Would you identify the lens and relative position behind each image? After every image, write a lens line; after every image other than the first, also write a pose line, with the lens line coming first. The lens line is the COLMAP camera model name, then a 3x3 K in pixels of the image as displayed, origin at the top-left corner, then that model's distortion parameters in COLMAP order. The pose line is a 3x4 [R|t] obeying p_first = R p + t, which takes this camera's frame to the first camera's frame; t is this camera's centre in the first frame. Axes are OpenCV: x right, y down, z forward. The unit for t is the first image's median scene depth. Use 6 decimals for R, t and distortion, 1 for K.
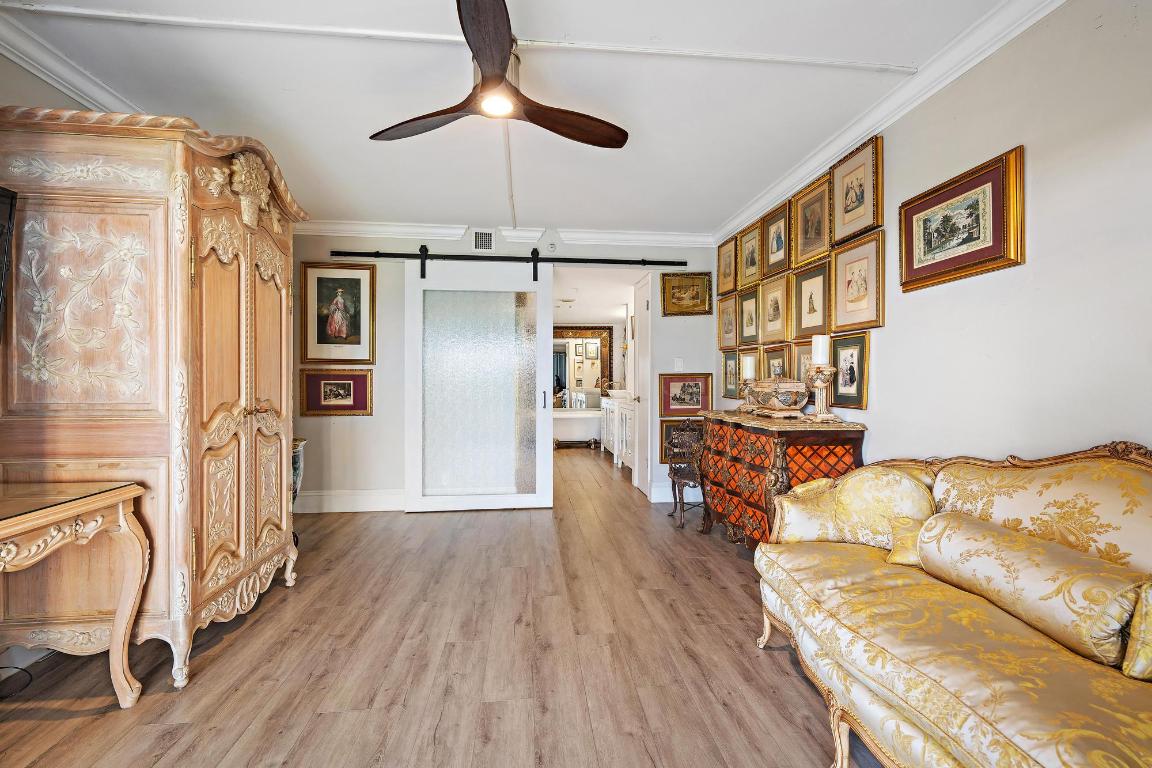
lens RADIAL K [[496.8, 0, 579.7], [0, 496.8, 375.5], [0, 0, 1]] dist [-0.001051, 0.000042]
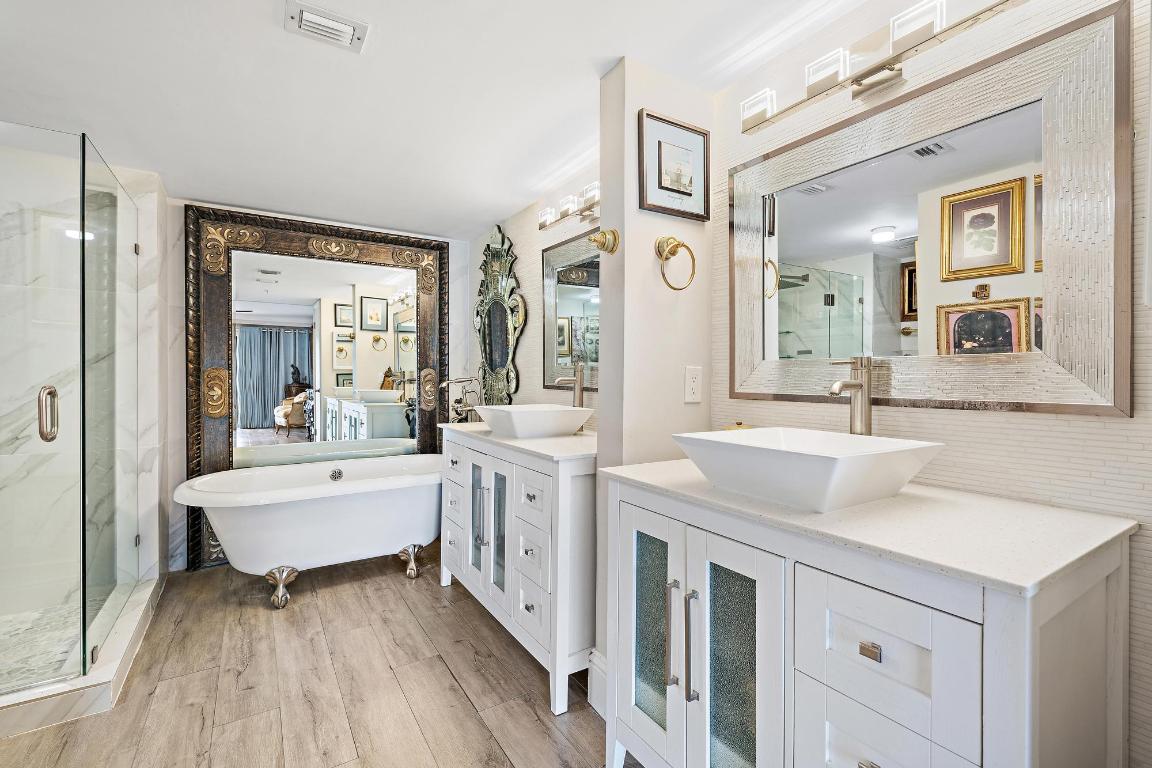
lens RADIAL K [[513.0, 0, 576.2], [0, 513.0, 375.4], [0, 0, 1]] dist [-0.000083, -0.000006]
pose [[0.897931, 0.002481, 0.440130, -0.024782], [-0.007412, 0.999928, 0.009484, 0.005866], [-0.440074, -0.011778, 0.897884, 0.568198]]
